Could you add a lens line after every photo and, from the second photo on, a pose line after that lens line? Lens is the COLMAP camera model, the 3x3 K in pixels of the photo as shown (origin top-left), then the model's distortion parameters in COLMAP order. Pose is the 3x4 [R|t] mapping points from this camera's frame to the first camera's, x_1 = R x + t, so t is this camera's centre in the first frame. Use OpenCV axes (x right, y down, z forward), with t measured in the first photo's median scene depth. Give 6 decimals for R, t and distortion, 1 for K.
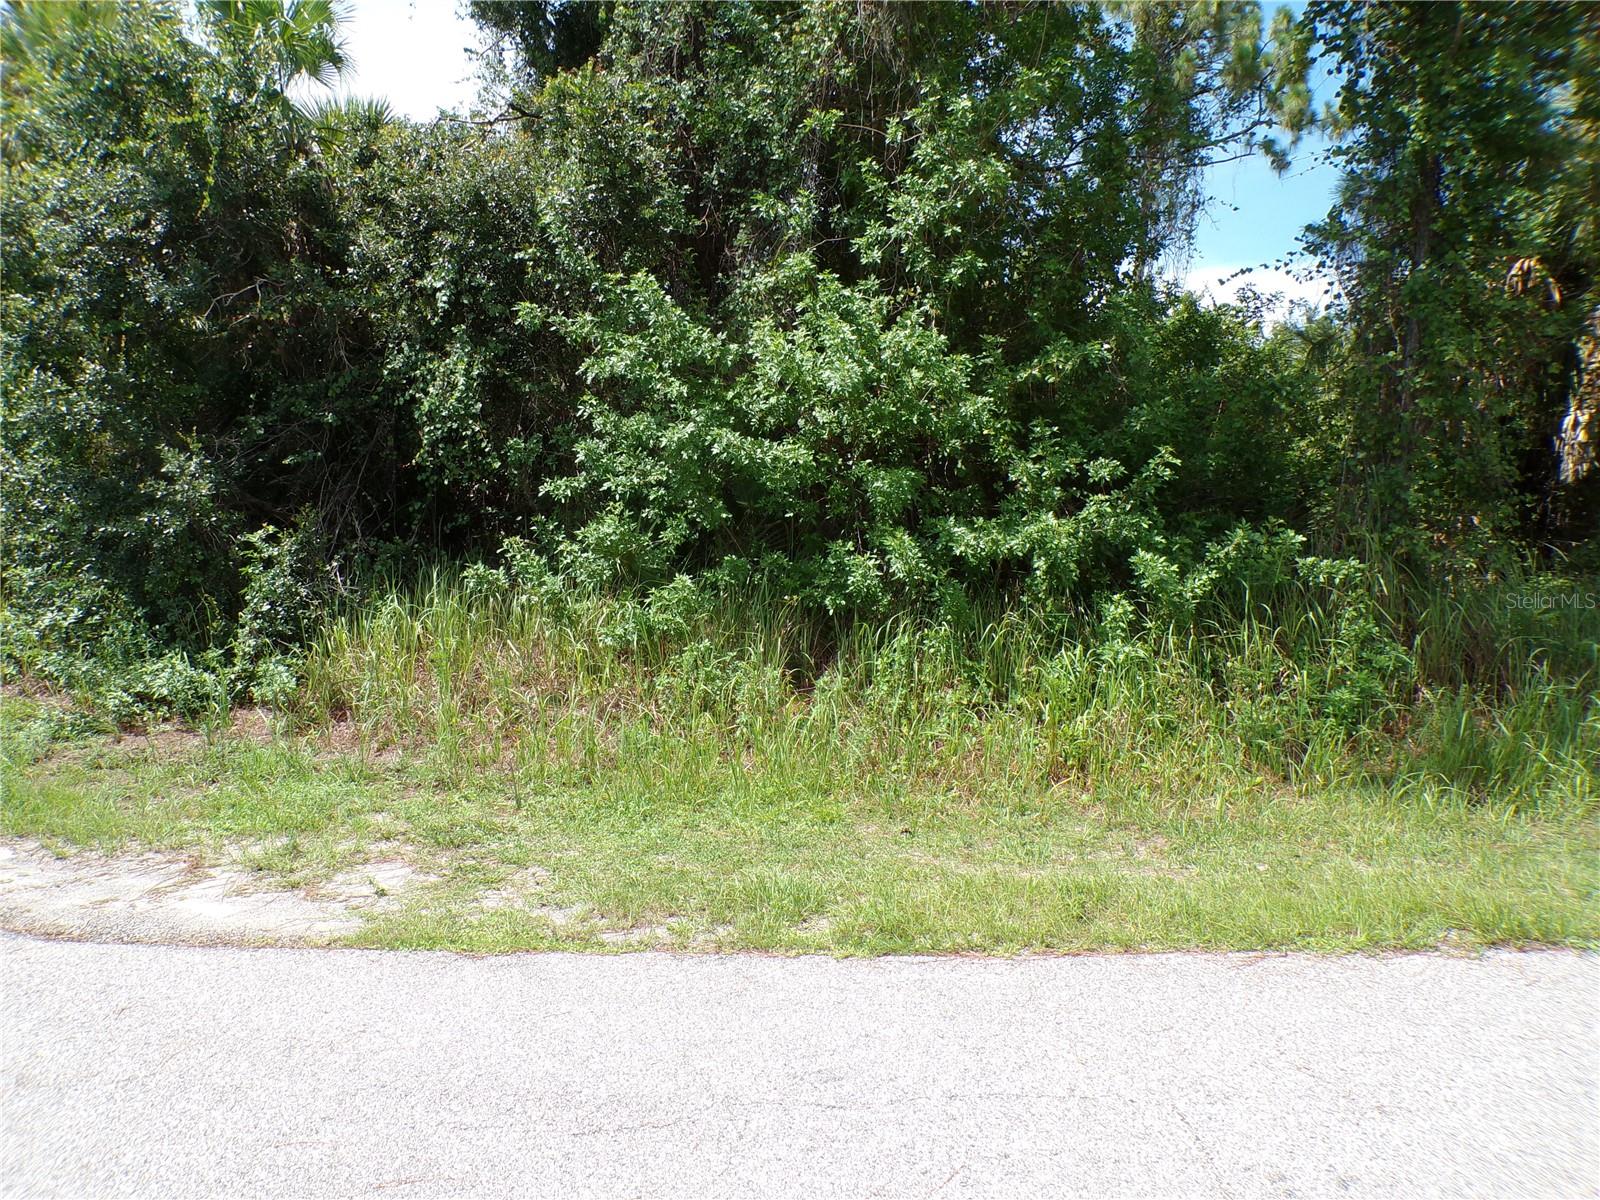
lens RADIAL K [[1184.9, 0, 800.0], [0, 1184.9, 600.0], [0, 0, 1]] dist [0.023331, 0.006535]
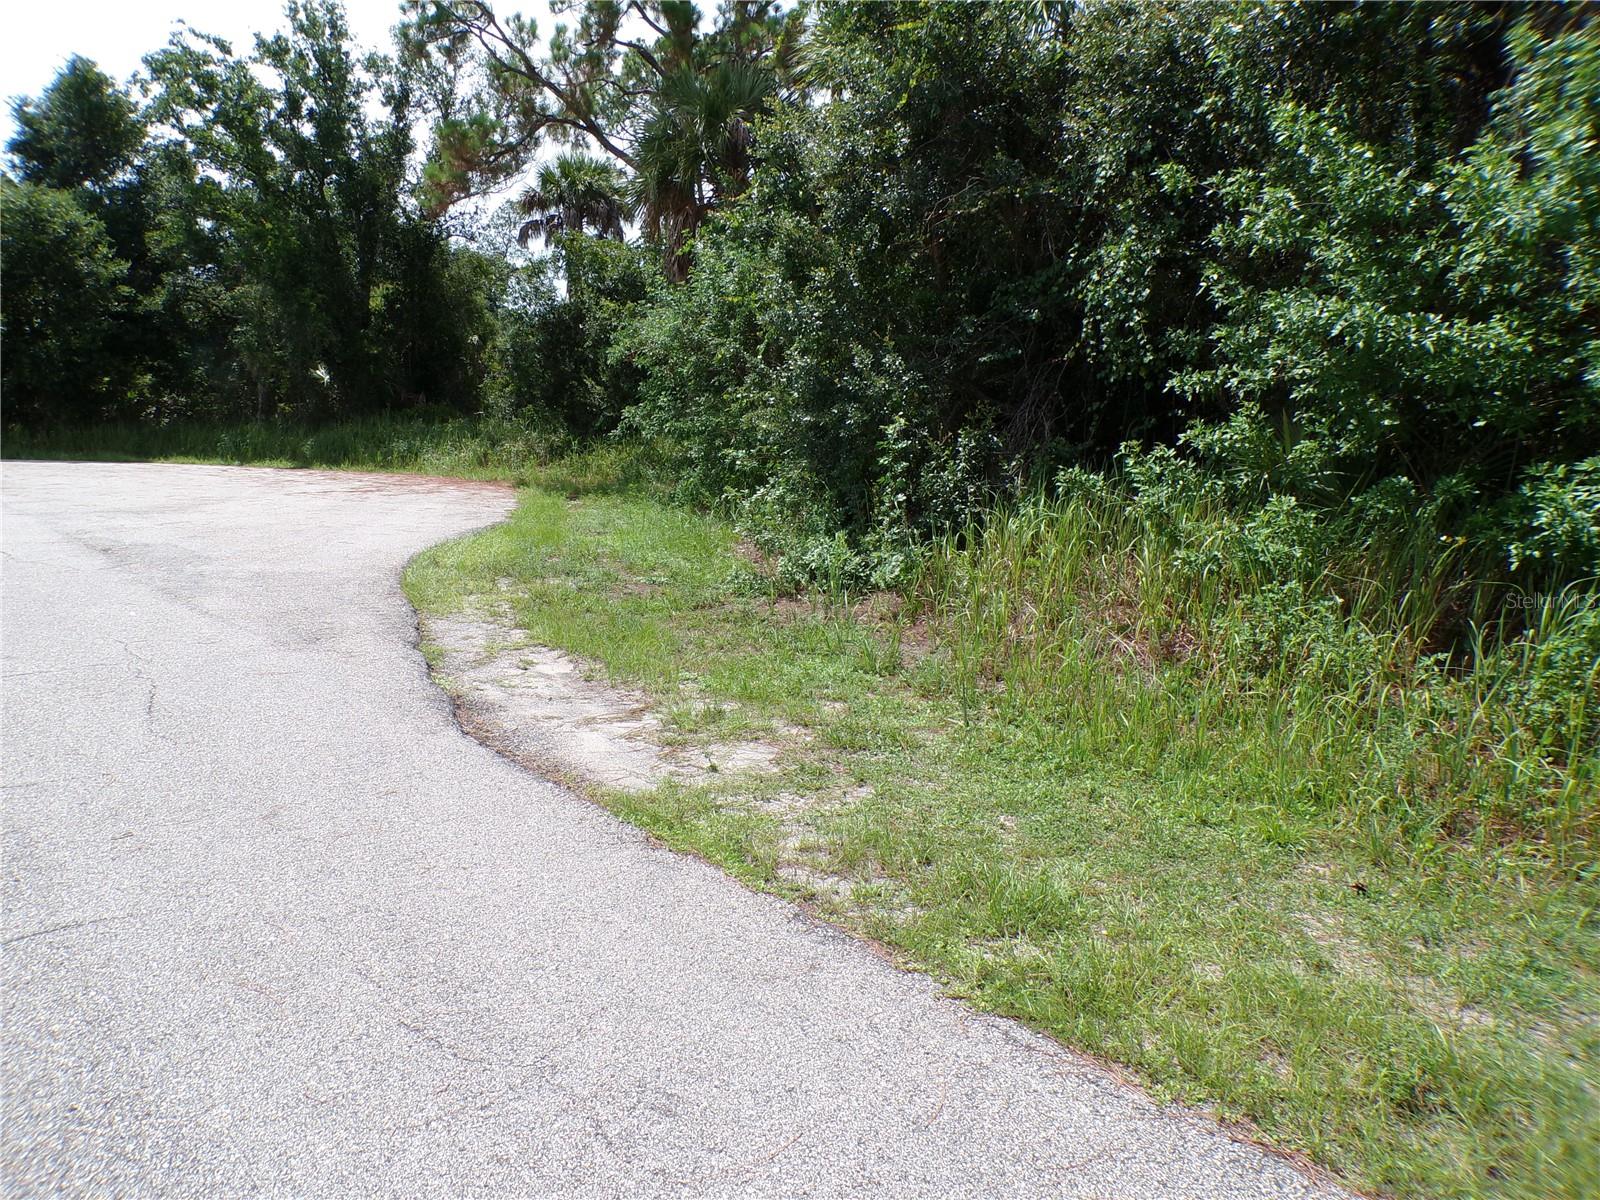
lens RADIAL K [[1184.9, 0, 800.0], [0, 1184.9, 600.0], [0, 0, 1]] dist [0.023331, 0.006535]
pose [[0.679837, 0.137220, -0.720412, 0.243035], [-0.088523, 0.990511, 0.105130, -0.006262], [0.728001, -0.007698, 0.685533, 0.211840]]
